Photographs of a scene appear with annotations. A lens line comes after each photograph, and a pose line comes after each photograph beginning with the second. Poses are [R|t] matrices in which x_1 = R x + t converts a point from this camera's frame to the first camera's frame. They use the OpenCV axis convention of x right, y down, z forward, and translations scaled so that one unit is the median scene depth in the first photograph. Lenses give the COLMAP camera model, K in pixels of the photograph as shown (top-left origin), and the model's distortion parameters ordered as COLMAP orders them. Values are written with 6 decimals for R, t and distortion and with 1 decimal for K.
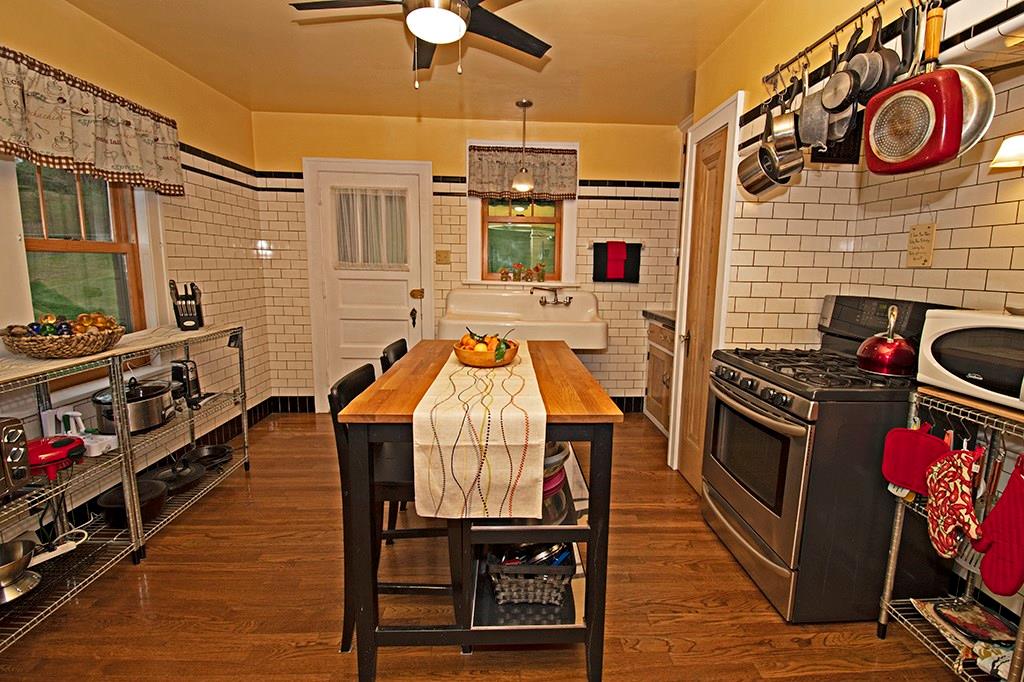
lens RADIAL K [[447.7, 0, 526.3], [0, 447.7, 331.4], [0, 0, 1]] dist [0.013799, -0.019116]
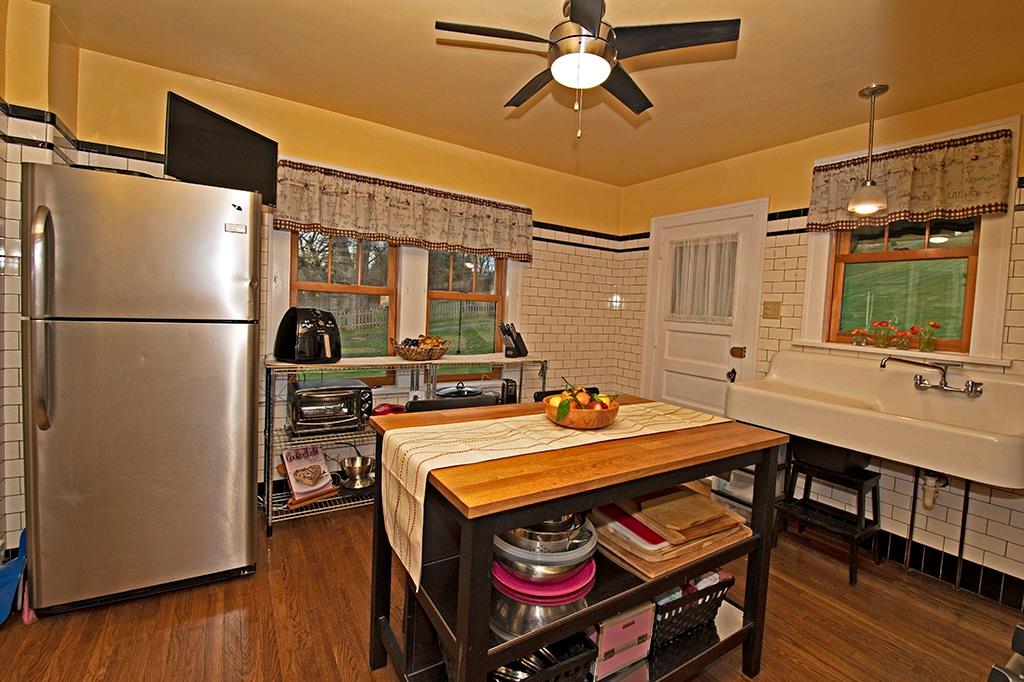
lens RADIAL K [[447.7, 0, 526.3], [0, 447.7, 331.4], [0, 0, 1]] dist [0.013799, -0.019116]
pose [[0.503139, 0.052817, -0.862590, 0.299168], [-0.164453, 0.985744, -0.035565, -0.027452], [0.848414, 0.159750, 0.504652, 0.232198]]
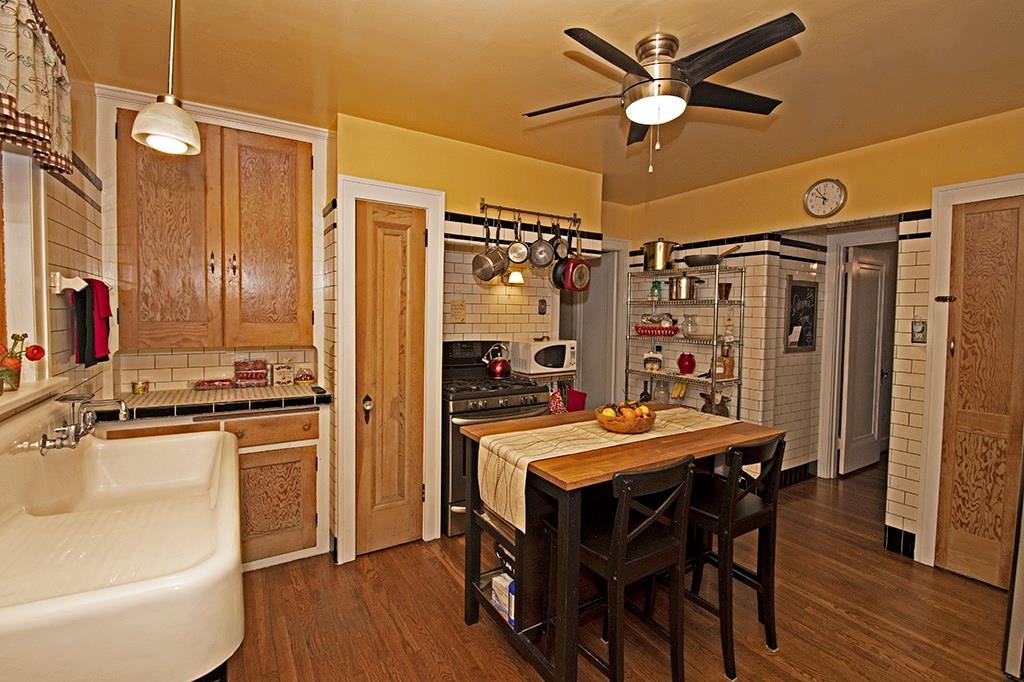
lens RADIAL K [[458.2, 0, 524.5], [0, 458.2, 327.3], [0, 0, 1]] dist [0.003848, -0.014306]
pose [[-0.498059, -0.050380, 0.865678, -0.459733], [0.101581, 0.988048, 0.115945, -0.162870], [-0.861173, 0.145684, -0.486988, 0.867146]]
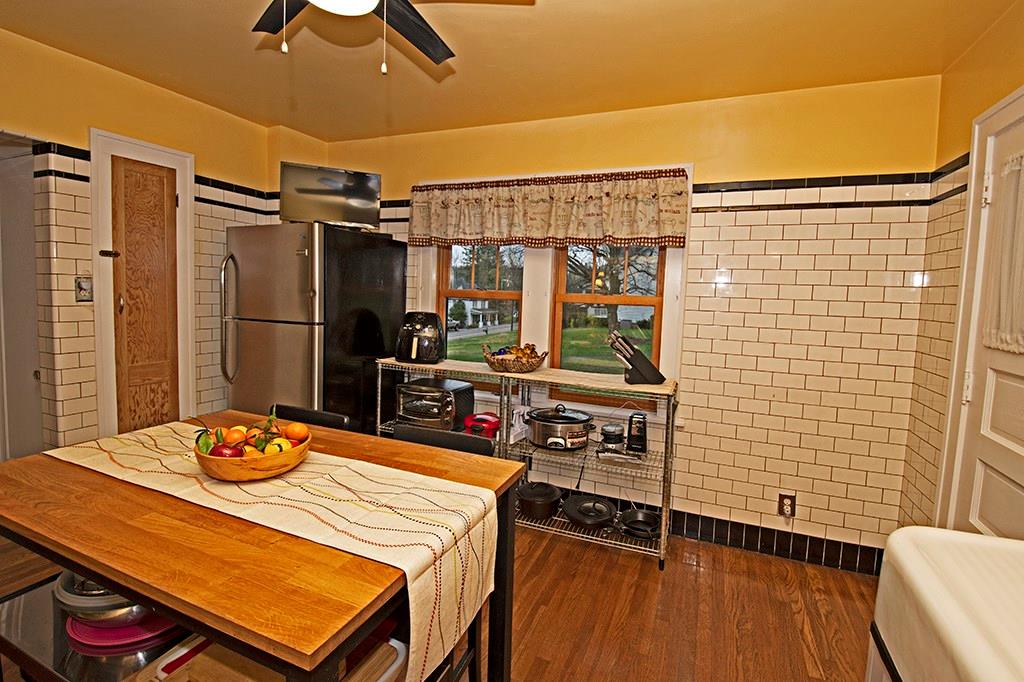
lens RADIAL K [[458.2, 0, 524.5], [0, 458.2, 327.3], [0, 0, 1]] dist [0.003848, -0.014306]
pose [[-0.421517, 0.035521, -0.906125, 0.169435], [-0.170194, 0.978377, 0.117525, -0.135108], [0.890706, 0.203755, -0.406357, 0.793525]]
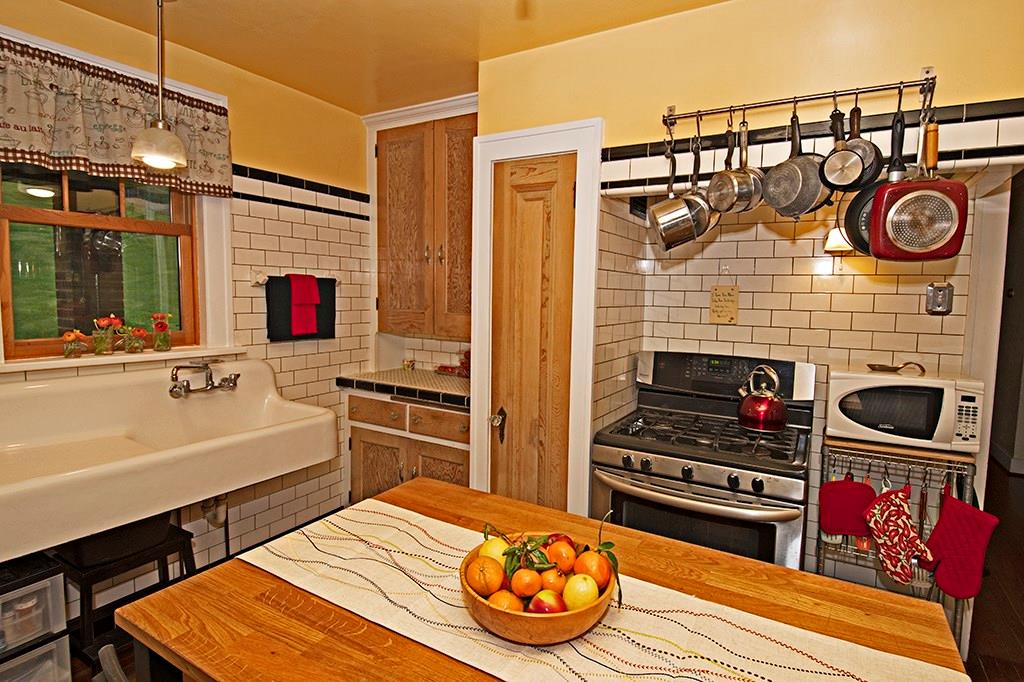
lens RADIAL K [[517.5, 0, 519.4], [0, 517.5, 329.9], [0, 0, 1]] dist [0.004275, -0.014014]
pose [[0.536295, -0.066705, 0.841391, -0.248657], [0.108546, 0.994045, 0.009620, -0.100723], [-0.837022, 0.086170, 0.540342, 0.375201]]
